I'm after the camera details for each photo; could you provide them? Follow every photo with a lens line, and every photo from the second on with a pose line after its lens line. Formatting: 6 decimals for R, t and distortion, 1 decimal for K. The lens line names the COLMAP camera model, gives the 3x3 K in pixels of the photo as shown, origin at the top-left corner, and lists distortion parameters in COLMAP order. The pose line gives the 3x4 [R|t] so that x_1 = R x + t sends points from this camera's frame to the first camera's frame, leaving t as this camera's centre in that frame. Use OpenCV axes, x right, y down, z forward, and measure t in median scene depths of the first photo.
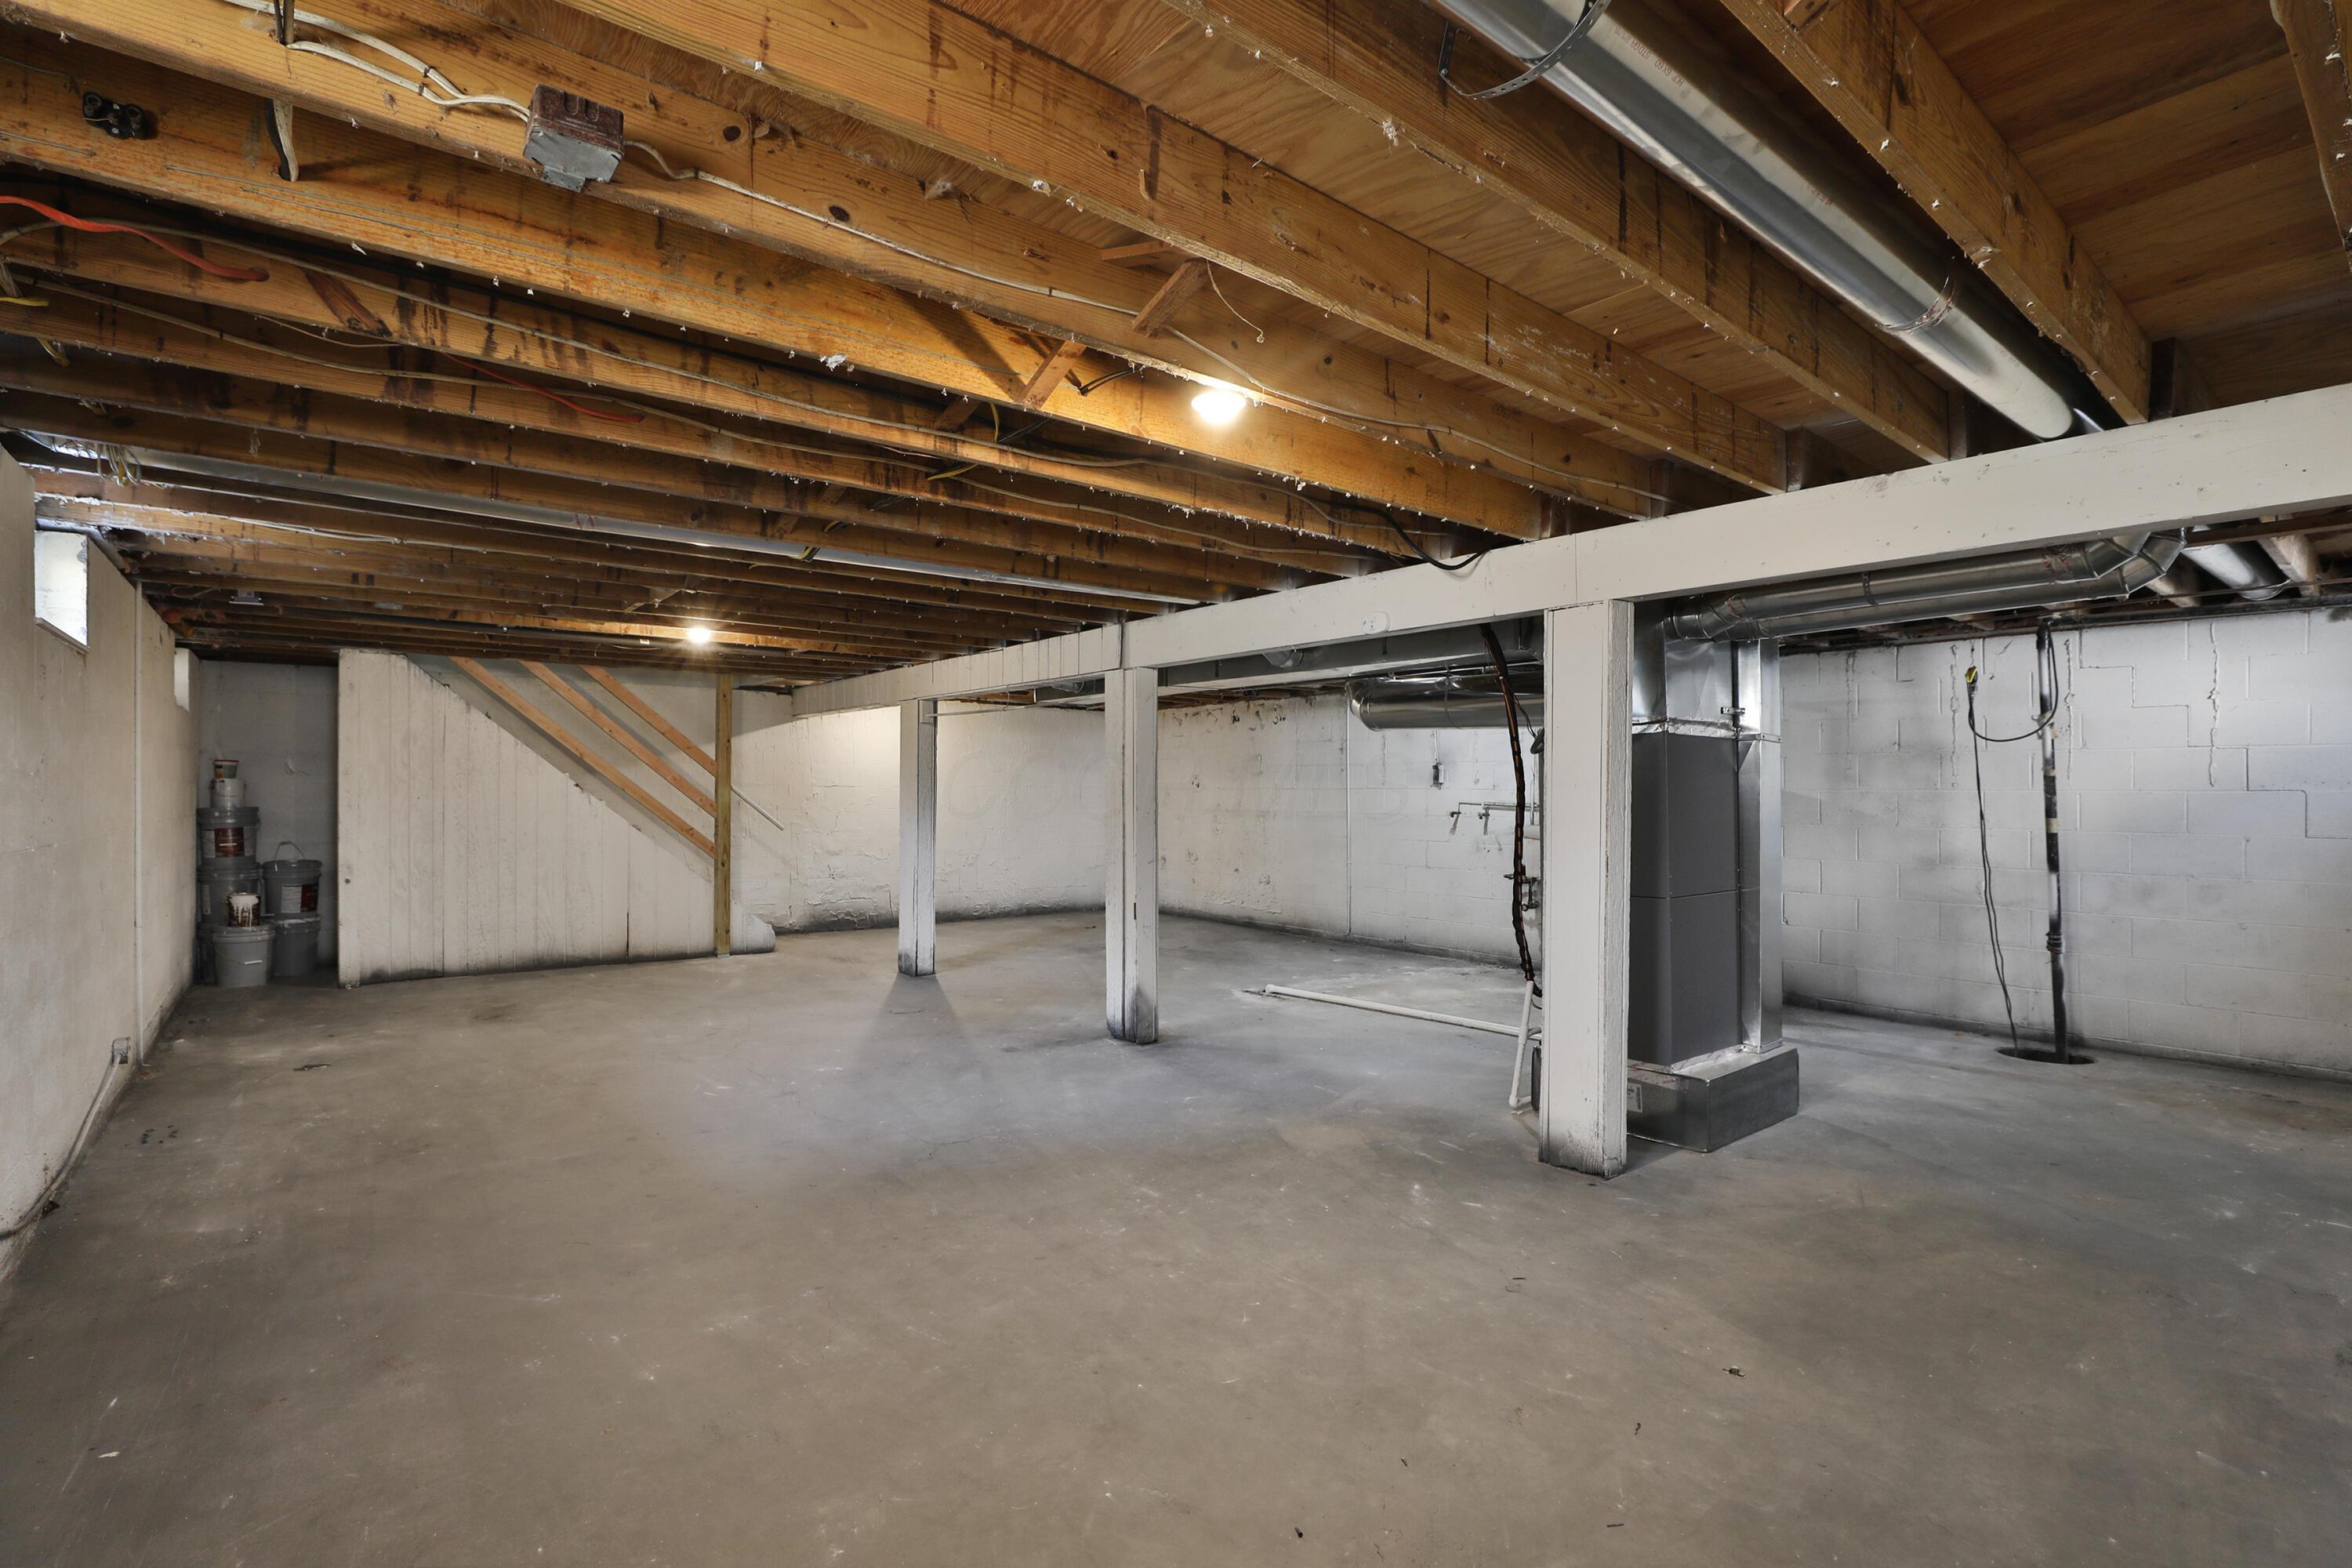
lens RADIAL K [[1104.6, 0, 1176.0], [0, 1104.6, 784.0], [0, 0, 1]] dist [-0.001081, -0.000094]
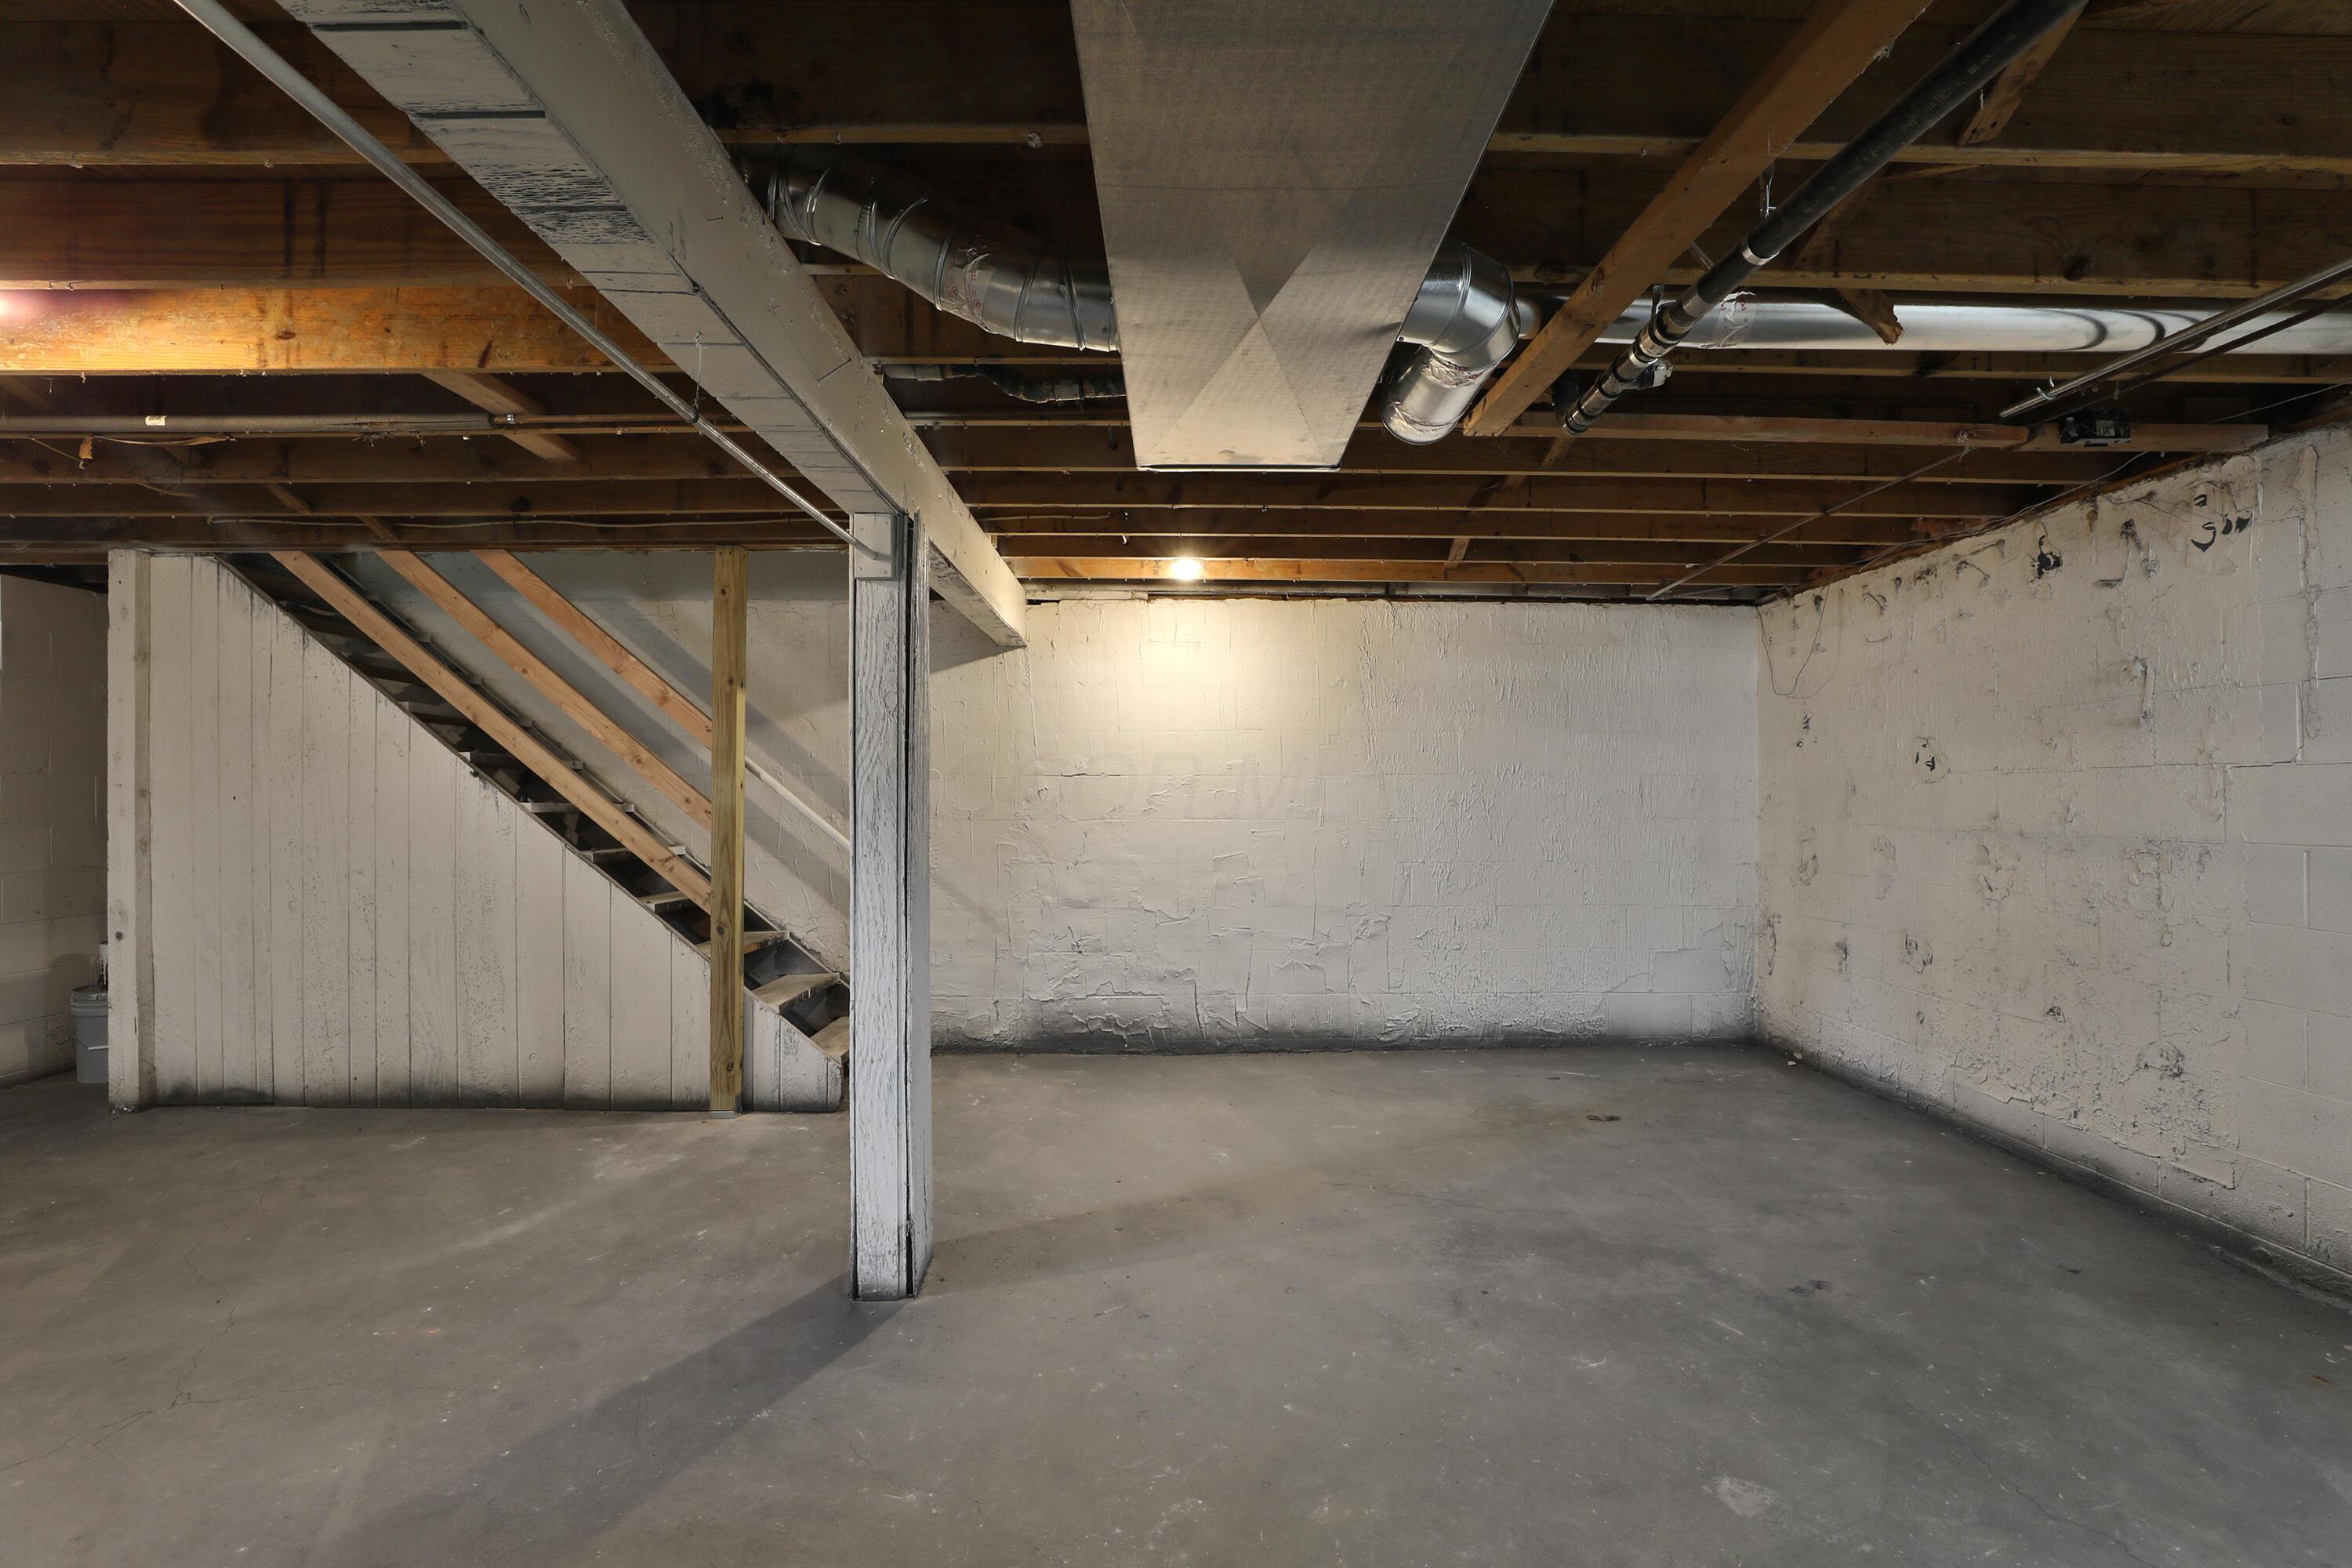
lens RADIAL K [[1147.8, 0, 1176.0], [0, 1147.8, 784.0], [0, 0, 1]] dist [-0.029039, 0.000224]
pose [[0.782531, -0.006749, -0.622575, 0.075279], [0.009600, 0.999953, 0.001226, 0.007032], [0.622537, -0.006936, 0.782559, 0.729081]]
